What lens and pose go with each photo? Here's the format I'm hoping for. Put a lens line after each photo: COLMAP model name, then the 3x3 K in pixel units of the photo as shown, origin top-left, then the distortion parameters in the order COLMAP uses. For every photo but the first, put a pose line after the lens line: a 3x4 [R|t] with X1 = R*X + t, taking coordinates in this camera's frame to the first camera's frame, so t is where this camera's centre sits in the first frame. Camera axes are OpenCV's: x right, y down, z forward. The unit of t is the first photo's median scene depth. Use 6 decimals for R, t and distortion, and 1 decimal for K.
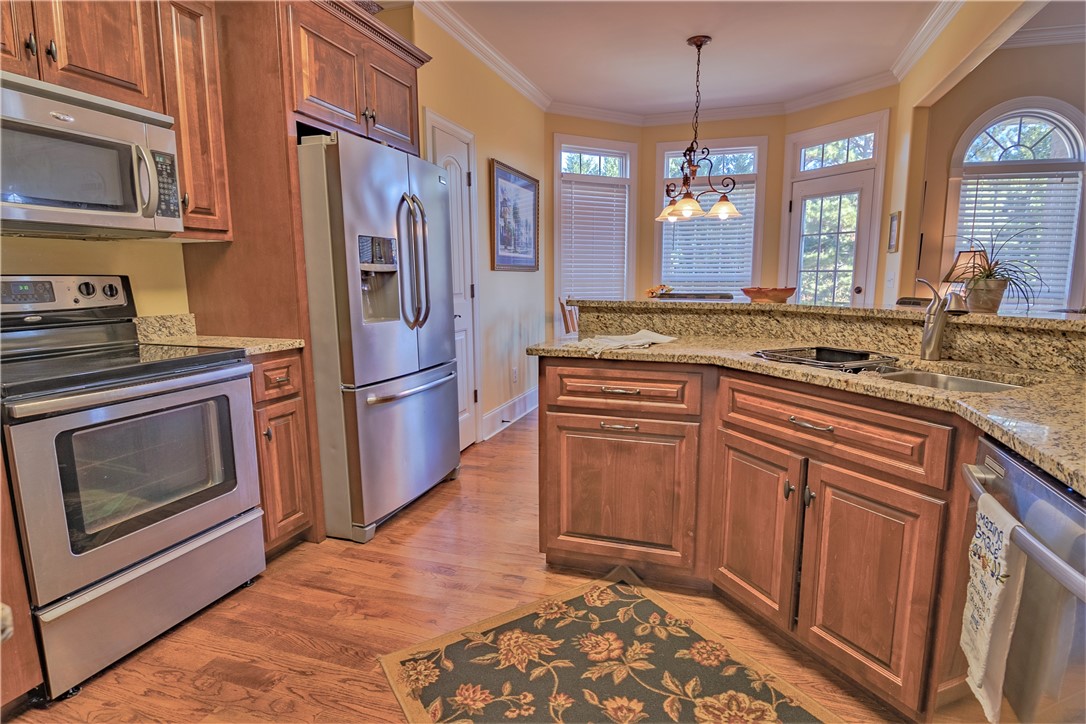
lens RADIAL K [[566.5, 0, 552.6], [0, 566.5, 368.3], [0, 0, 1]] dist [-0.001436, -0.014565]
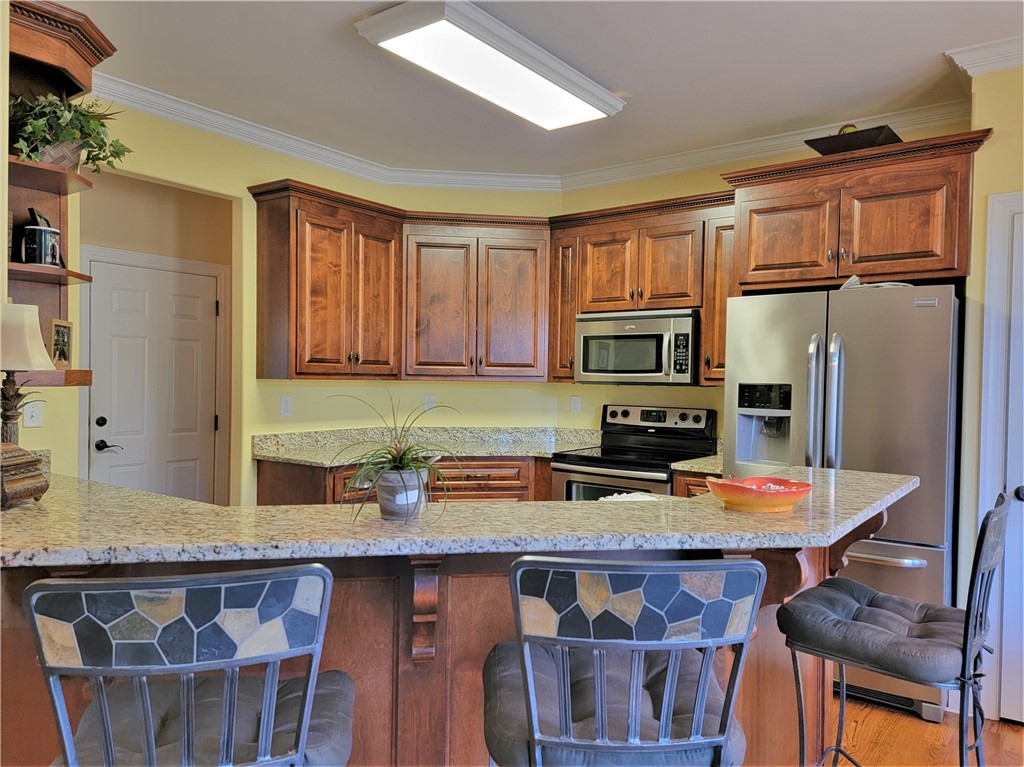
lens RADIAL K [[729.4, 0, 518.5], [0, 729.4, 384.9], [0, 0, 1]] dist [0.071579, -0.060227]
pose [[-0.331544, 0.008730, -0.943399, 1.478152], [-0.166254, 0.983768, 0.067531, -0.325868], [0.928675, 0.179234, -0.324711, 1.352434]]
